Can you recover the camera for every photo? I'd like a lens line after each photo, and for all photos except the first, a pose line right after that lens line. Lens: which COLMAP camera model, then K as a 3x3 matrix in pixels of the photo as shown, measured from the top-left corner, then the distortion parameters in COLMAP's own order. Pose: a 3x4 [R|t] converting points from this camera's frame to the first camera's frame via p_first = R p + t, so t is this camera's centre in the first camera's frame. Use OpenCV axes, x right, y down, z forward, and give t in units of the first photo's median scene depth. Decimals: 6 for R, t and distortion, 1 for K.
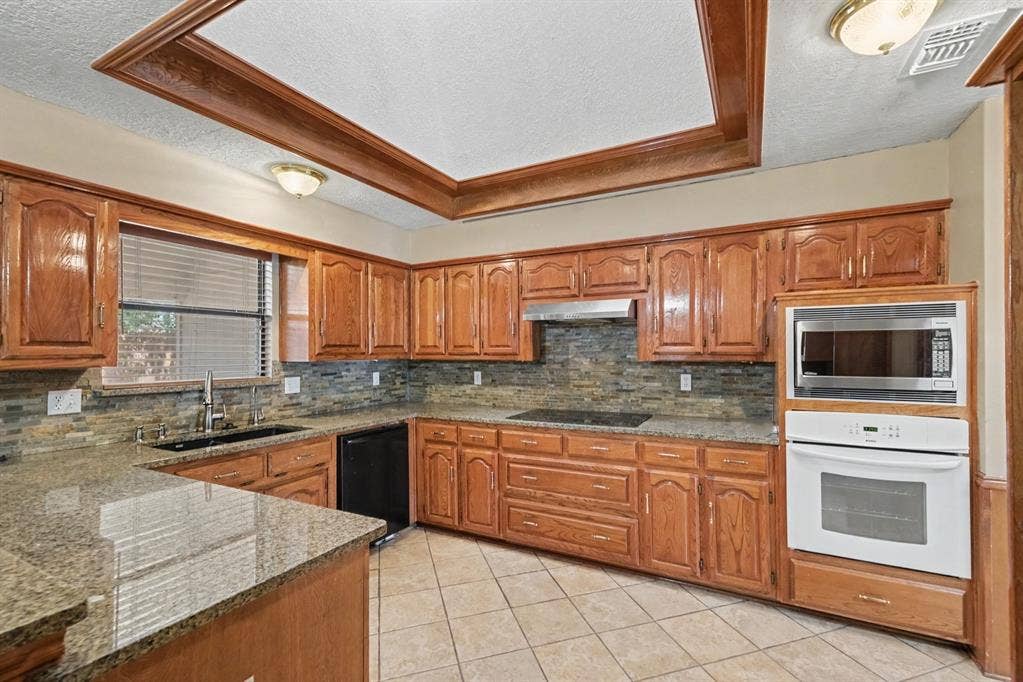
lens RADIAL K [[452.7, 0, 516.0], [0, 452.7, 347.5], [0, 0, 1]] dist [-0.000156, 0.000093]
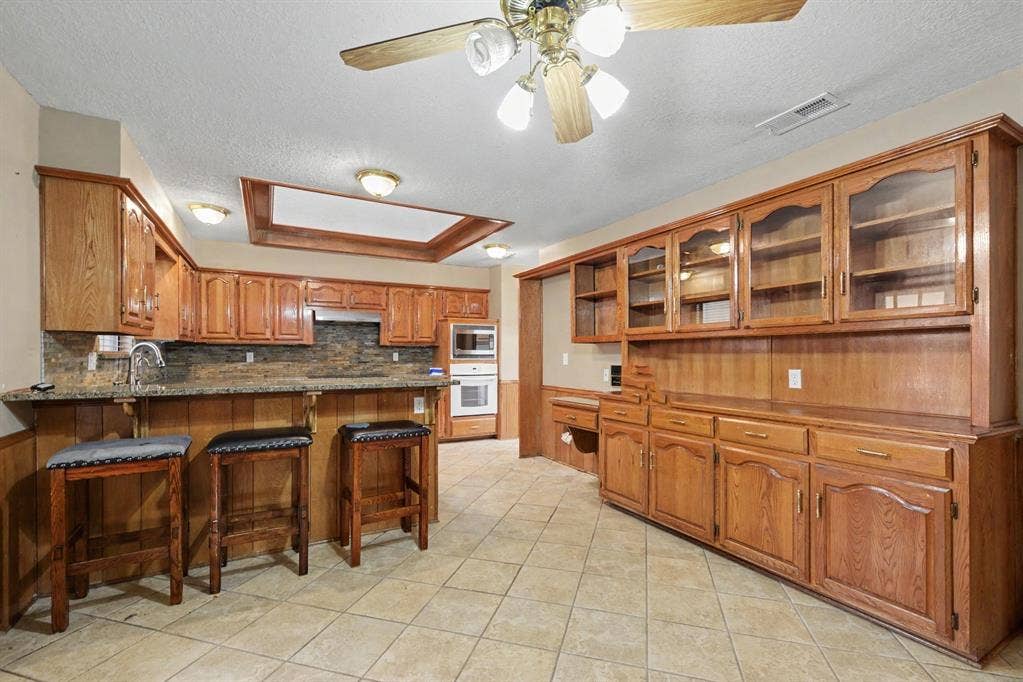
lens RADIAL K [[450.5, 0, 514.4], [0, 450.5, 362.9], [0, 0, 1]] dist [-0.000154, 0.000034]
pose [[0.548596, -0.007091, 0.836057, -0.955184], [-0.013783, 0.999751, 0.017523, 0.059922], [-0.835974, -0.021136, 0.548362, -0.503204]]
